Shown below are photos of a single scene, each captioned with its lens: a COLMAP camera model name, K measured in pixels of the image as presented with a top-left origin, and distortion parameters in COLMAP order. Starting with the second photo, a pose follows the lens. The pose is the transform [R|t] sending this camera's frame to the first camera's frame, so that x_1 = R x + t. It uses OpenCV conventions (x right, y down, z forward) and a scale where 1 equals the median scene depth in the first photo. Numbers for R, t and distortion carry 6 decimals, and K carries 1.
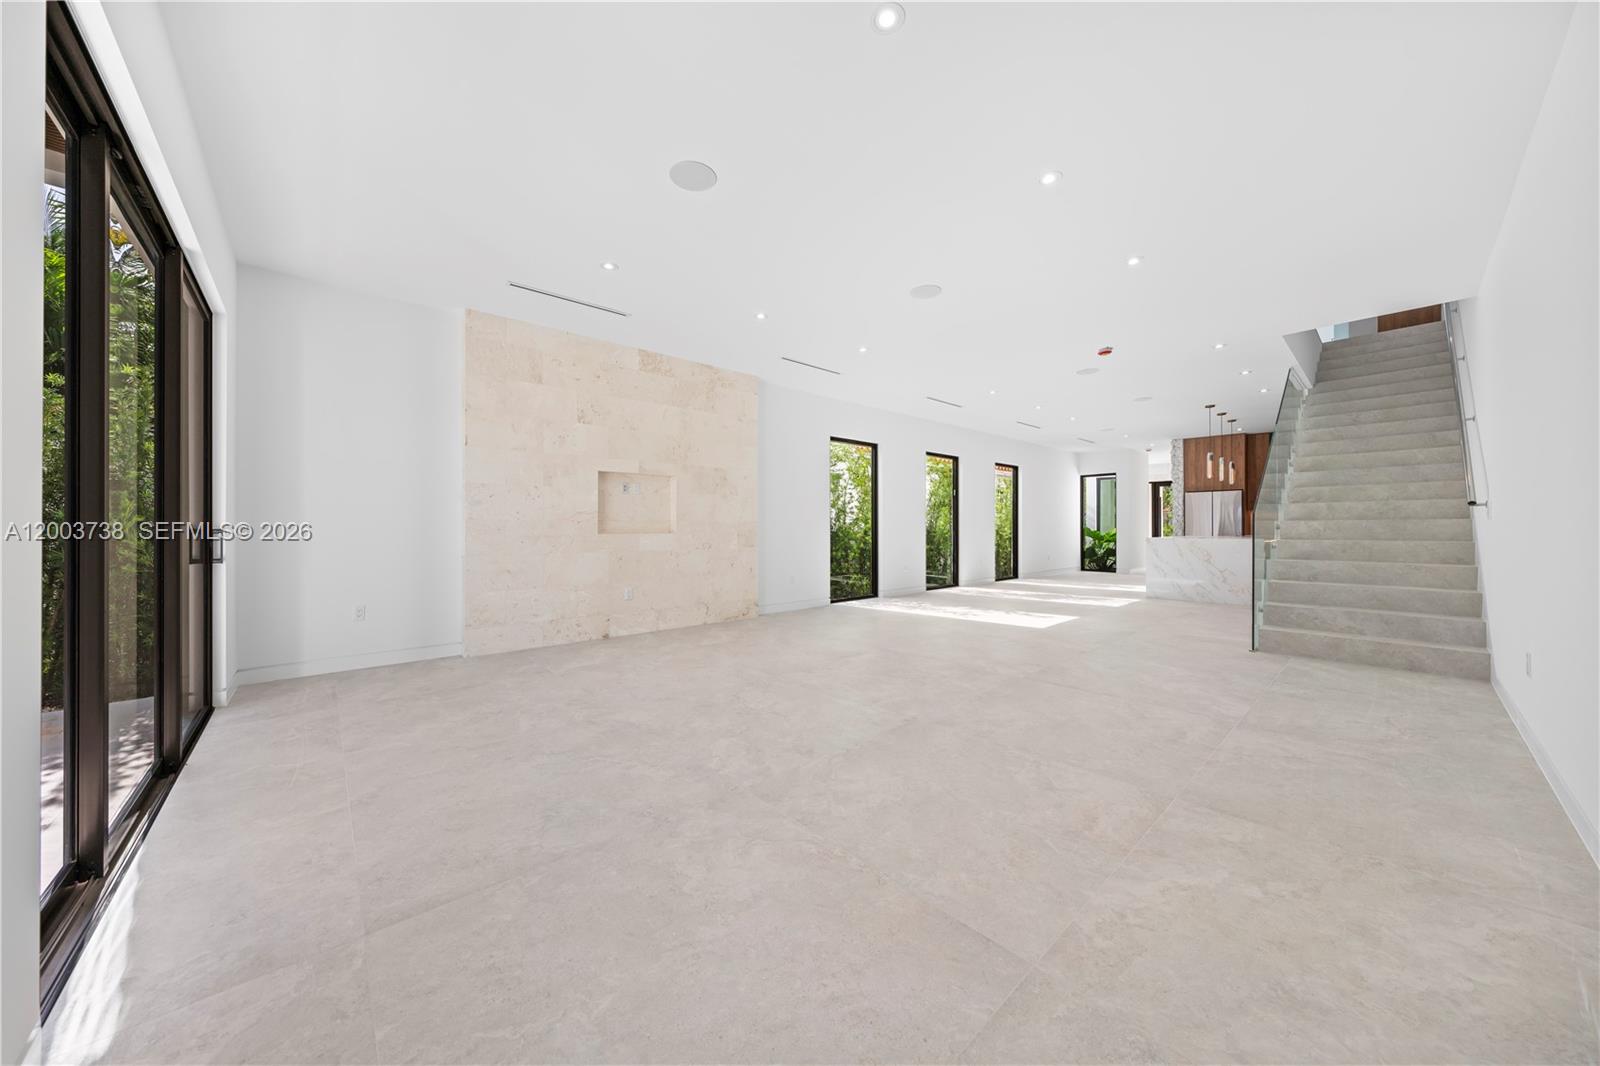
lens RADIAL K [[542.3, 0, 797.0], [0, 542.3, 530.3], [0, 0, 1]] dist [-0.005980, 0.000822]
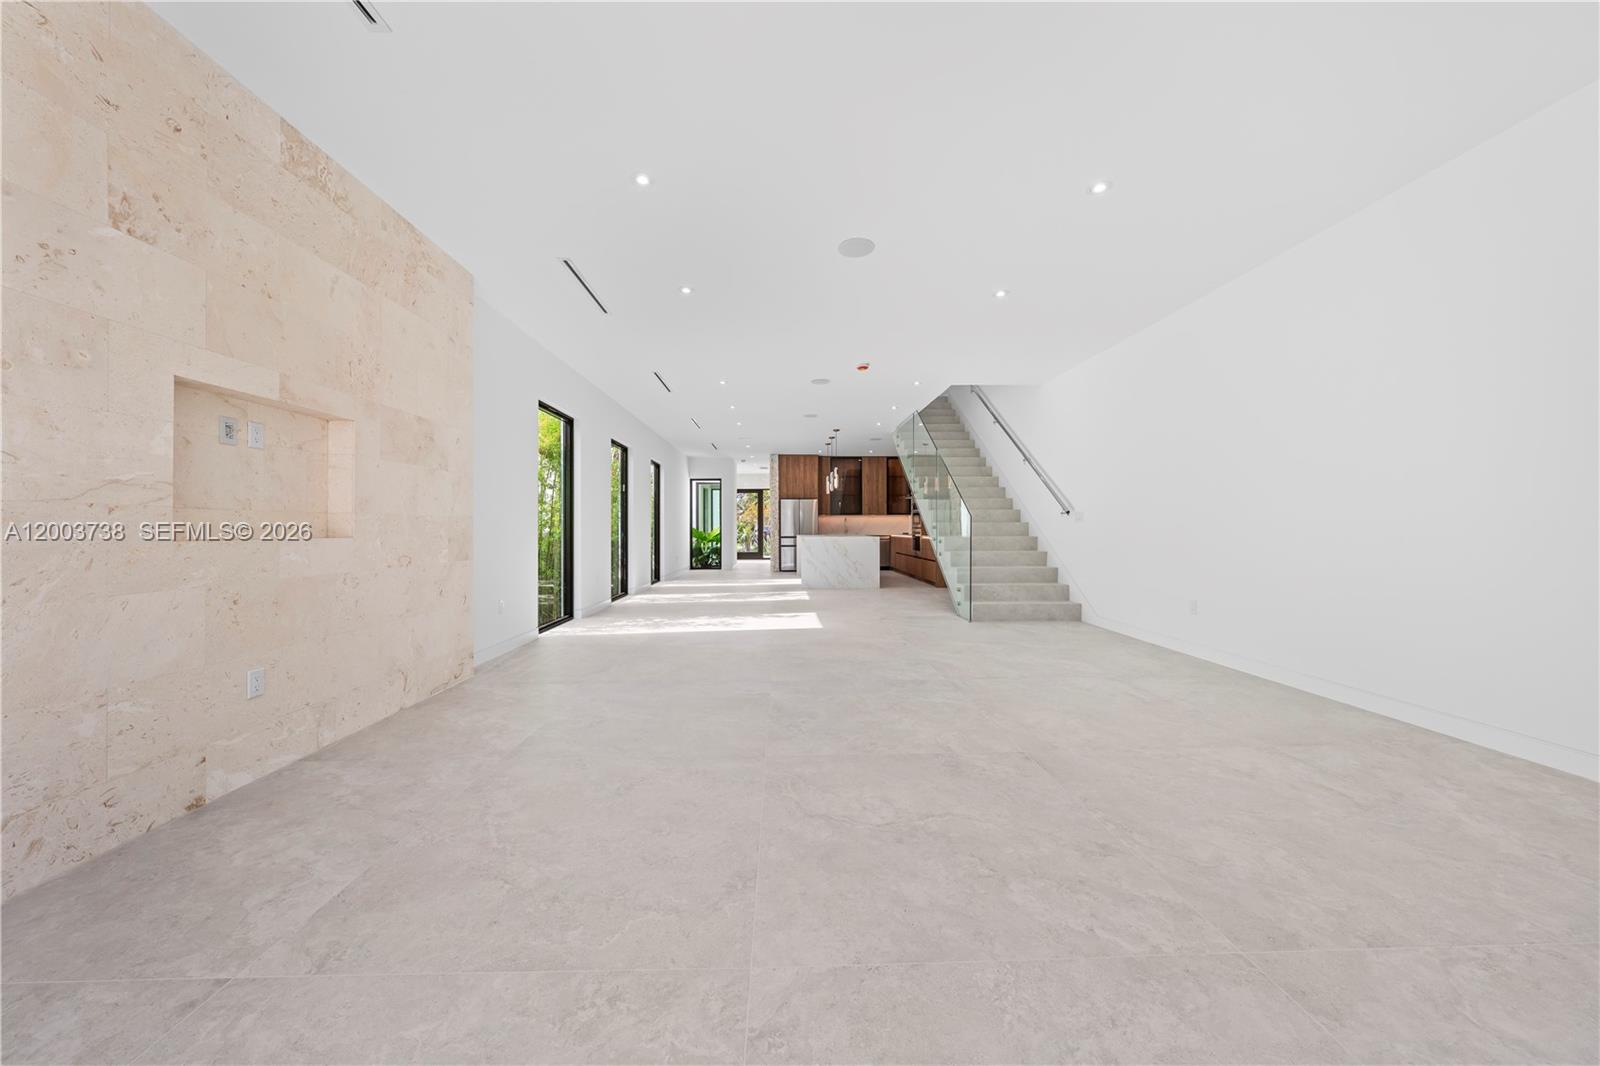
lens RADIAL K [[542.3, 0, 801.3], [0, 542.3, 527.9], [0, 0, 1]] dist [-0.005980, 0.000822]
pose [[0.641091, 0.000839, 0.767464, -0.352356], [0.005071, 0.999973, -0.005329, 0.001349], [-0.767448, 0.007309, 0.641070, 0.396884]]
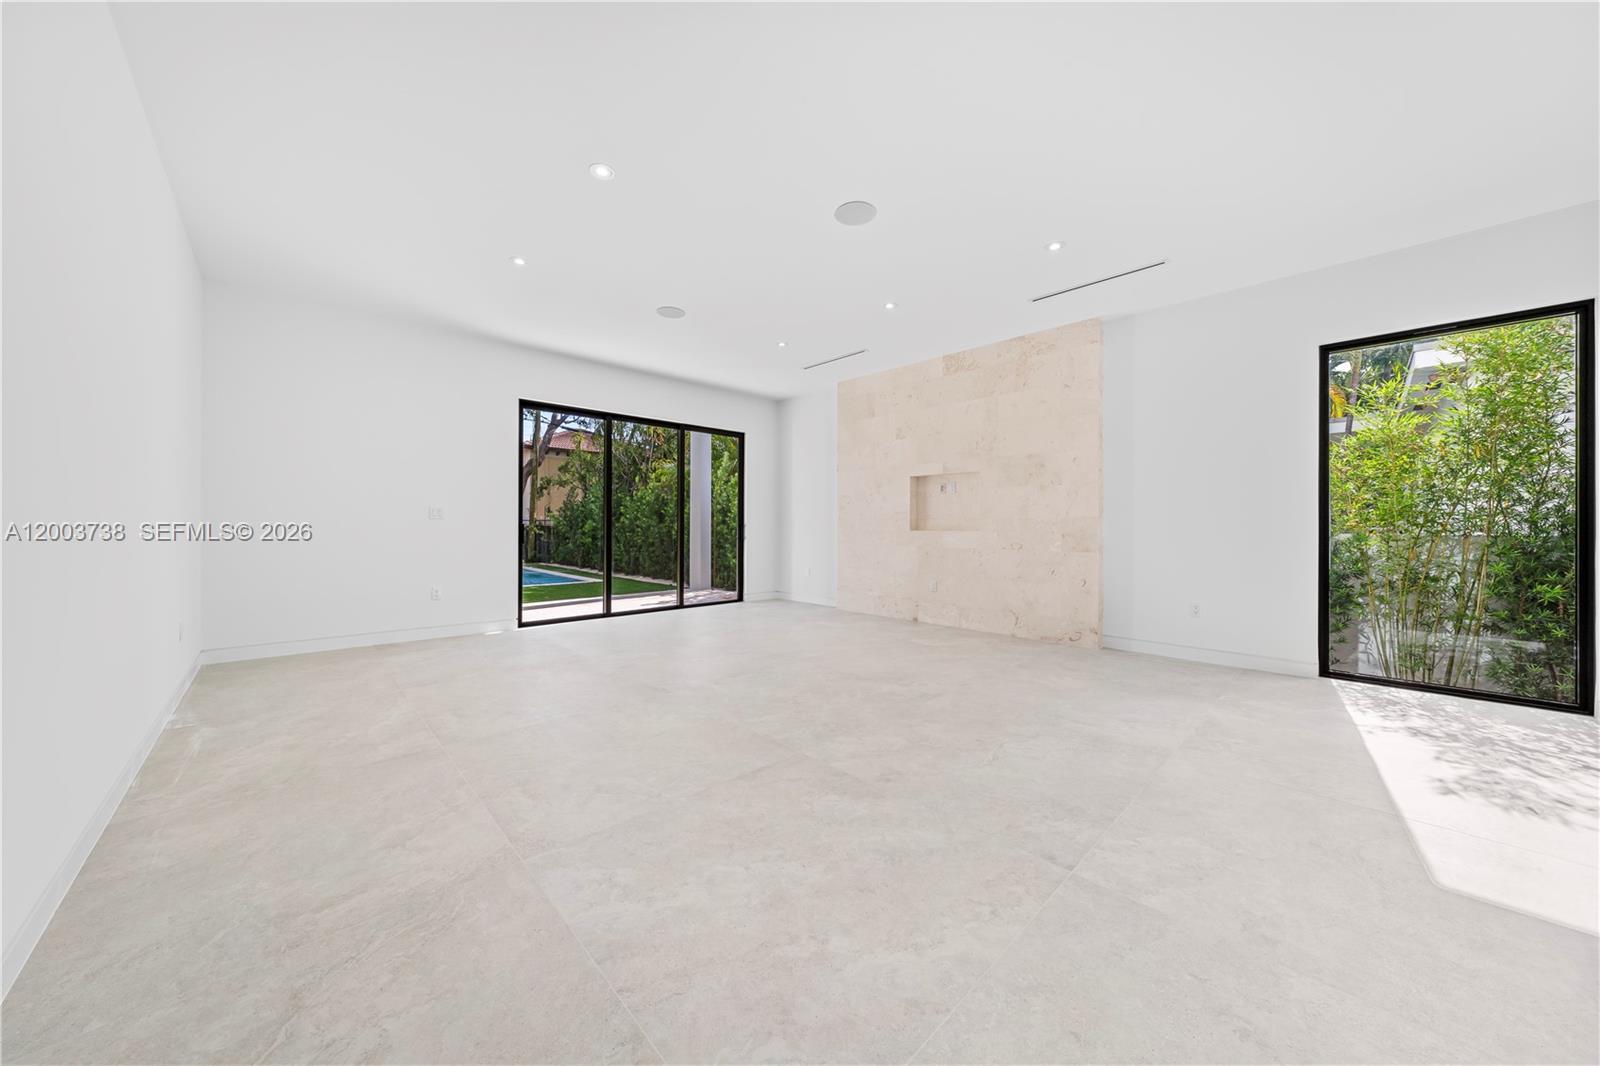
lens RADIAL K [[542.3, 0, 799.1], [0, 542.3, 524.5], [0, 0, 1]] dist [-0.005980, 0.000822]
pose [[0.032118, 0.001270, -0.999483, 0.750411], [-0.007143, 0.999974, 0.001041, -0.005090], [0.999459, 0.007105, 0.032126, 0.680082]]
